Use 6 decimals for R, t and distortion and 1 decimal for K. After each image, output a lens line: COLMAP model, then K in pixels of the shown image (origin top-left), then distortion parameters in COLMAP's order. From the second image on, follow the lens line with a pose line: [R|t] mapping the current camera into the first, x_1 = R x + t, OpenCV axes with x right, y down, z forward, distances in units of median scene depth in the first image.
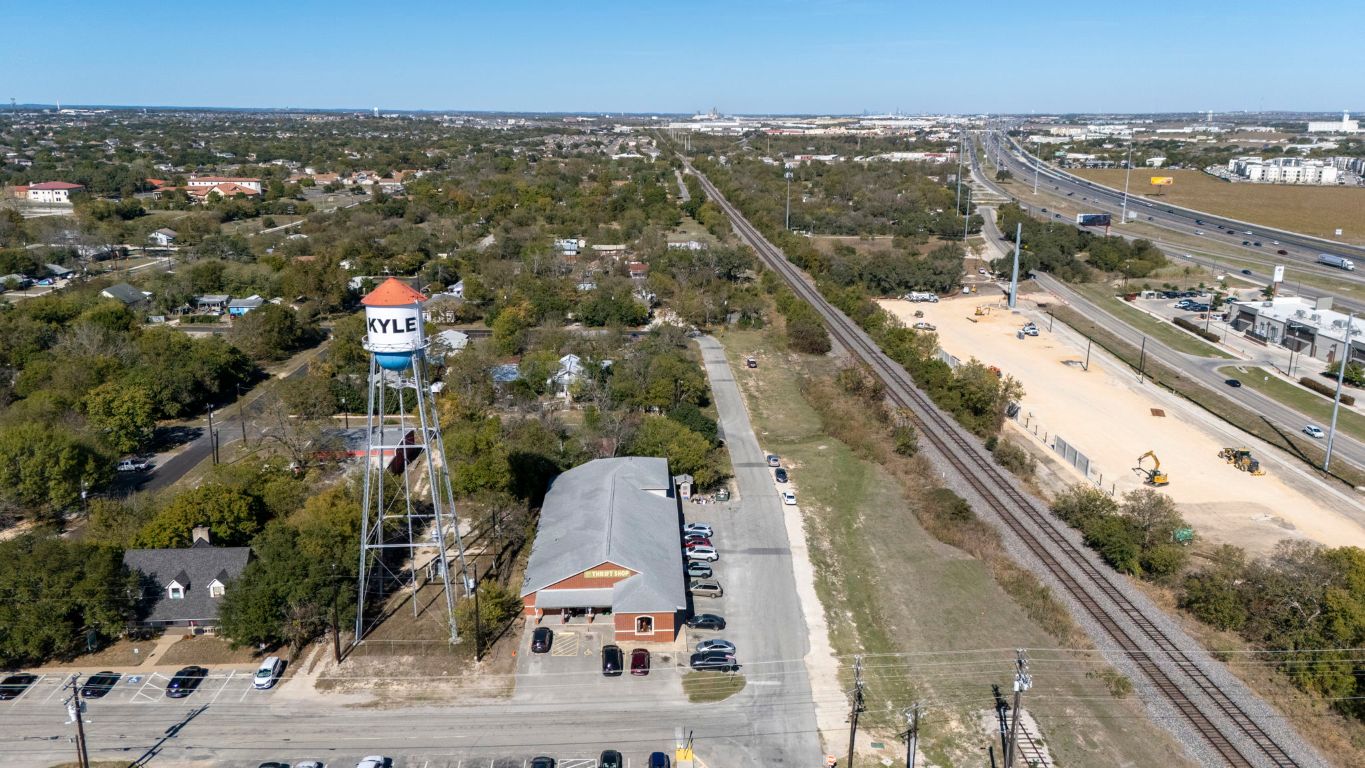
lens RADIAL K [[1027.6, 0, 684.1], [0, 1027.6, 387.8], [0, 0, 1]] dist [0.075989, -0.059490]
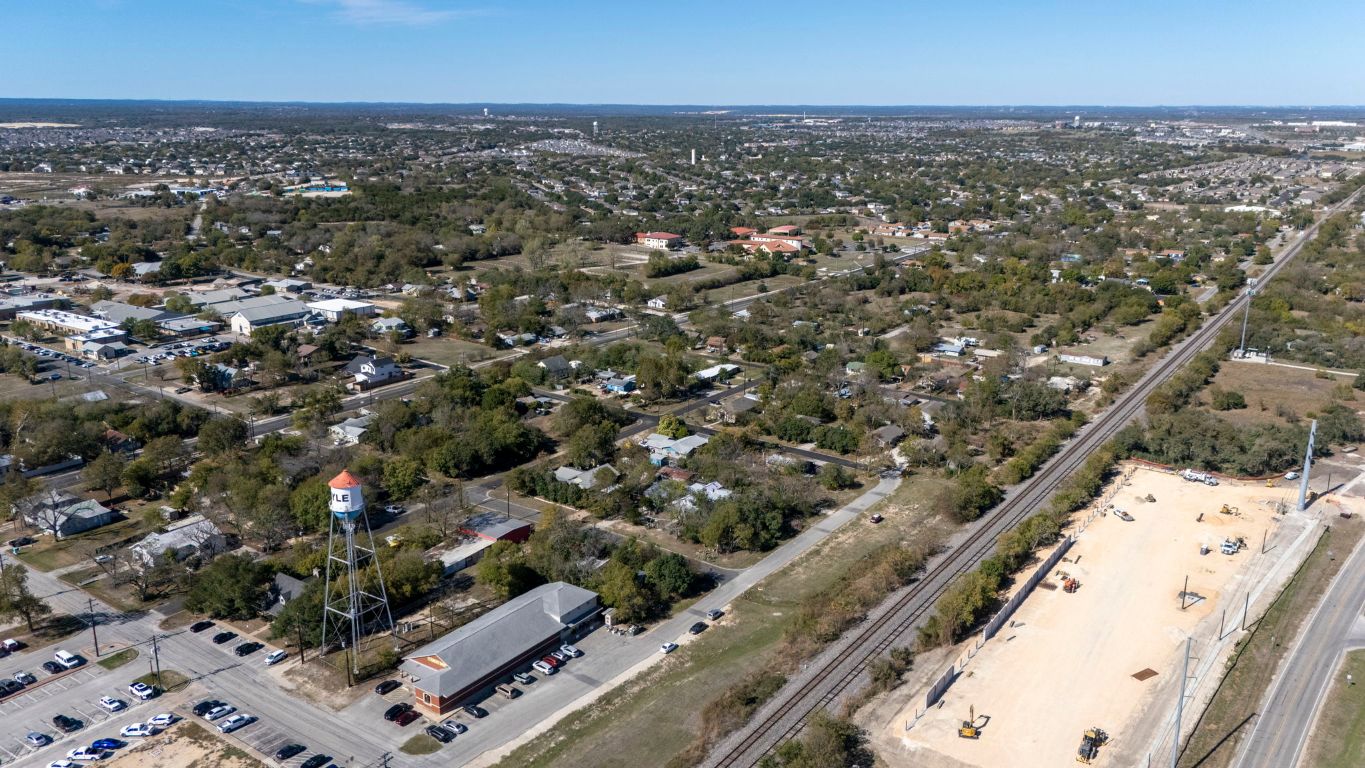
lens RADIAL K [[1042.6, 0, 685.9], [0, 1042.6, 385.2], [0, 0, 1]] dist [0.081169, -0.072951]
pose [[0.791580, 0.158323, -0.590200, 0.564429], [-0.158358, 0.986006, 0.052109, -0.197829], [0.590190, 0.052215, 0.805574, -0.074799]]
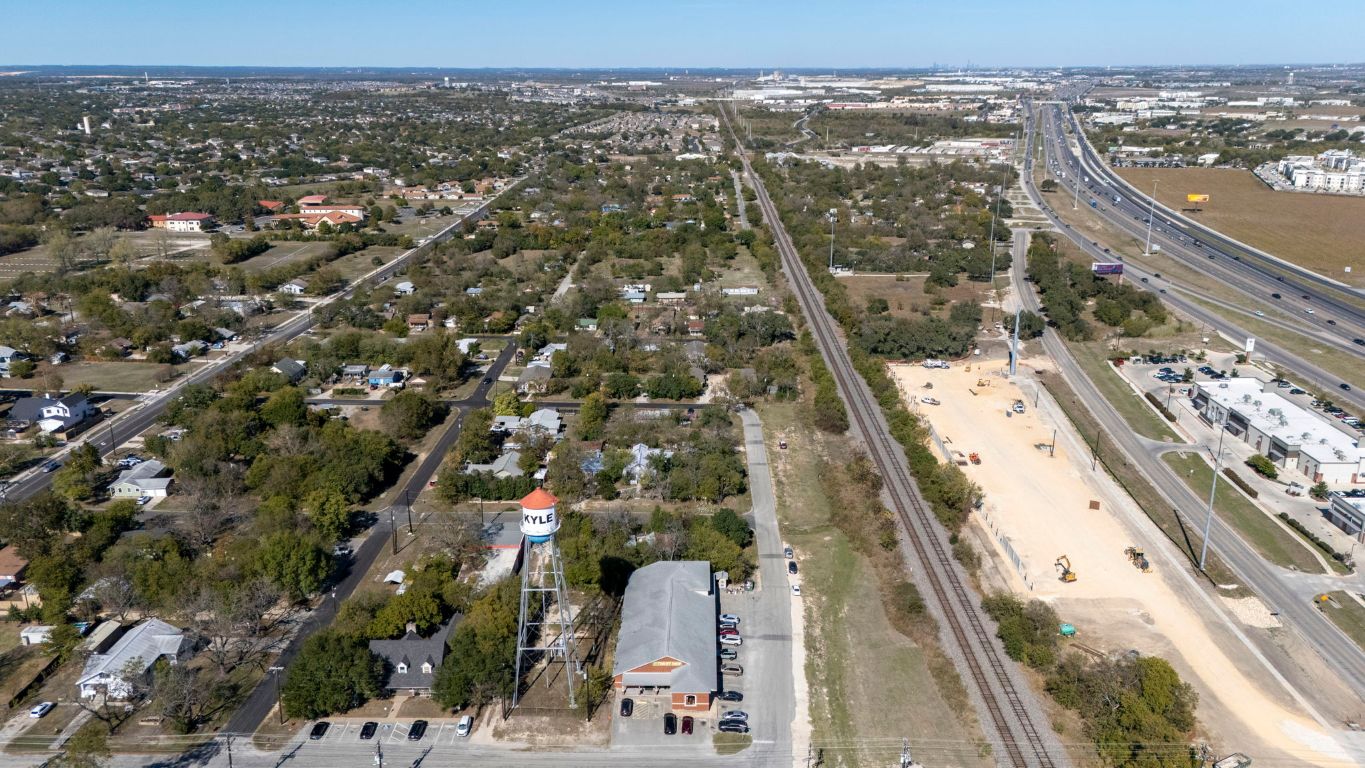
lens RADIAL K [[1027.6, 0, 684.1], [0, 1027.6, 387.8], [0, 0, 1]] dist [0.075989, -0.059490]
pose [[0.998166, 0.010688, -0.059587, 0.019156], [-0.008136, 0.999046, 0.042902, -0.146871], [0.059989, -0.042338, 0.997301, -0.263095]]
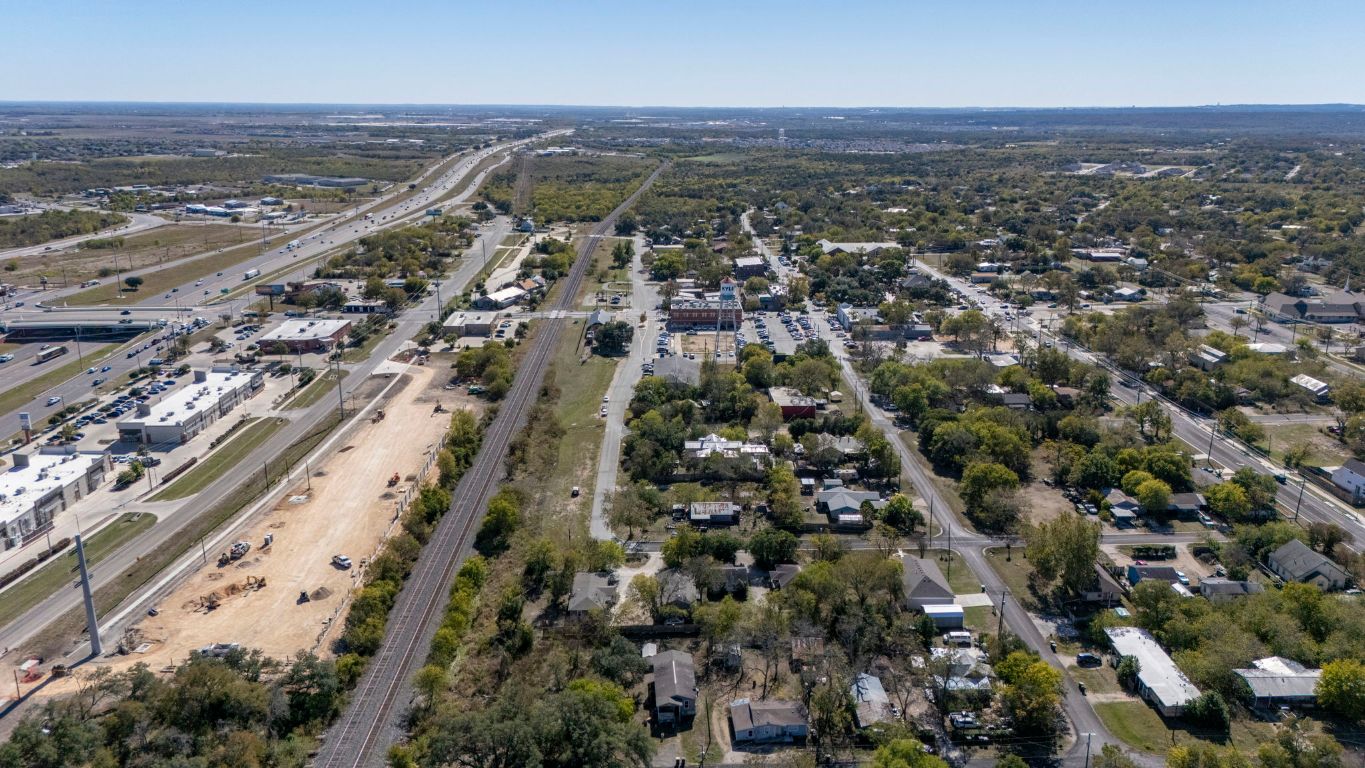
lens RADIAL K [[1042.6, 0, 685.9], [0, 1042.6, 385.2], [0, 0, 1]] dist [0.081169, -0.072951]
pose [[-0.999720, -0.007077, 0.022573, -0.086330], [0.005041, 0.868548, 0.495580, -0.735438], [-0.023113, 0.495555, -0.868269, 1.993310]]
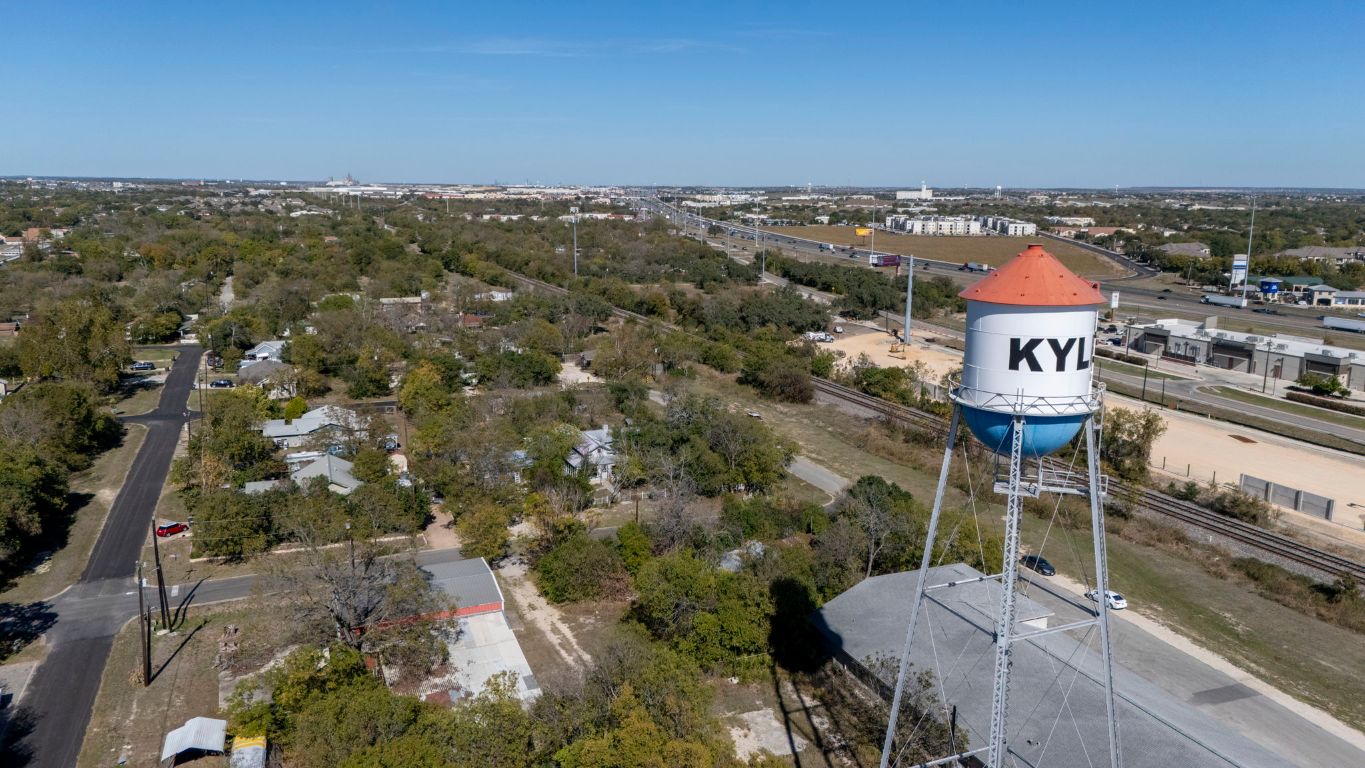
lens RADIAL K [[1001.2, 0, 682.5], [0, 1001.2, 384.0], [0, 0, 1]] dist [0.100770, -0.096793]
pose [[0.939221, -0.062052, 0.337659, -0.248674], [0.083546, 0.995274, -0.049486, -0.017013], [-0.332993, 0.074688, 0.939967, 0.281422]]
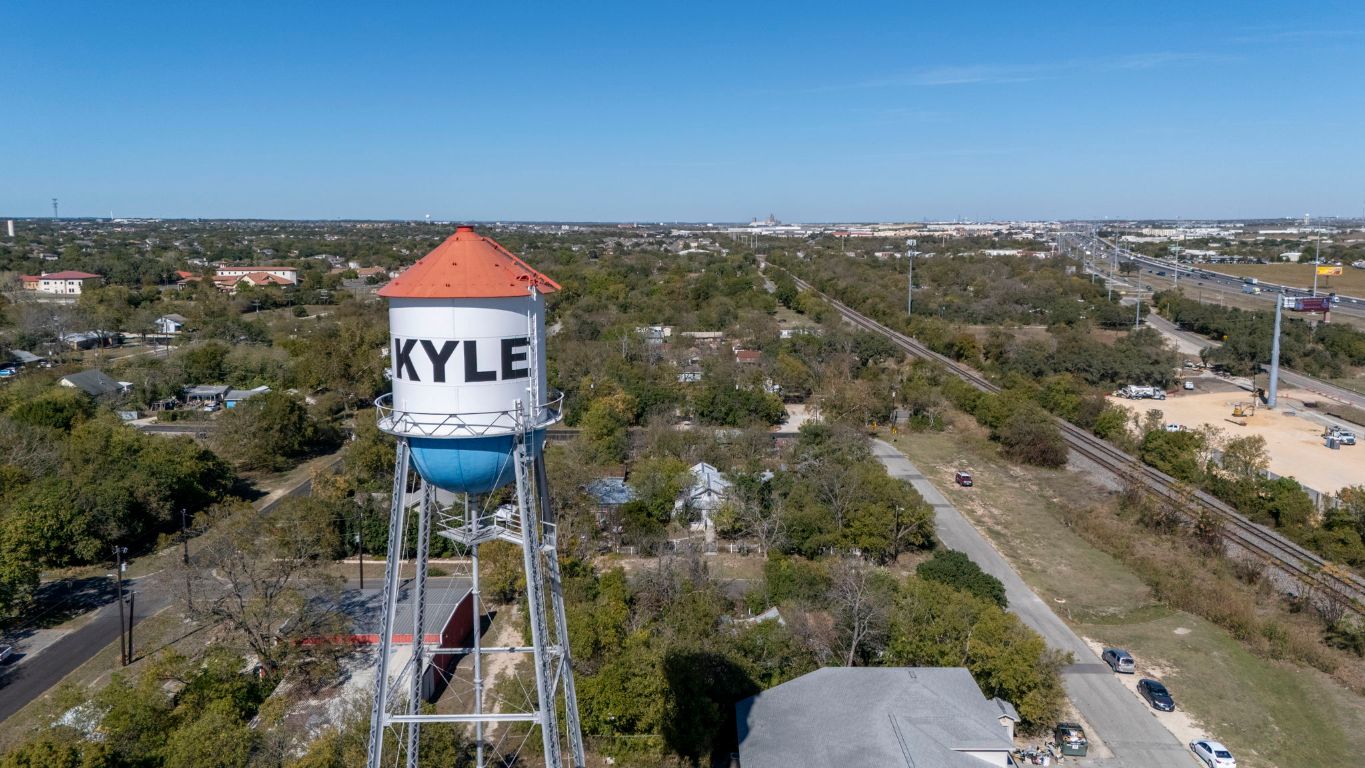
lens RADIAL K [[1075.3, 0, 683.6], [0, 1075.3, 365.6], [0, 0, 1]] dist [0.088857, -0.090654]
pose [[0.998813, 0.002308, -0.048659, -0.082594], [-0.008516, 0.991770, -0.127753, -0.005763], [0.047963, 0.128015, 0.990612, 0.279757]]
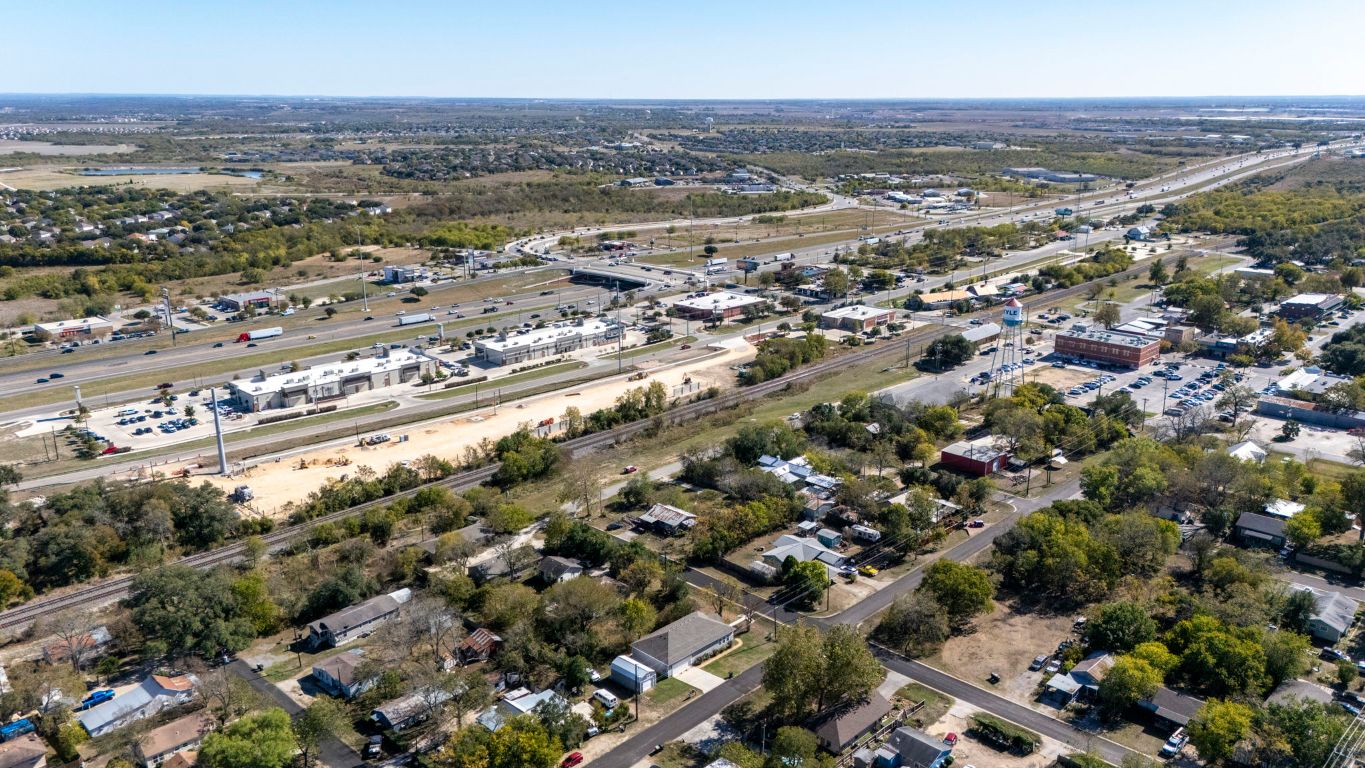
lens RADIAL K [[1027.6, 0, 684.1], [0, 1027.6, 387.8], [0, 0, 1]] dist [0.075989, -0.059490]
pose [[-0.682277, -0.200263, 0.703131, -0.842828], [0.182621, 0.884580, 0.429148, -0.640380], [-0.707918, 0.421205, -0.566956, 1.621258]]
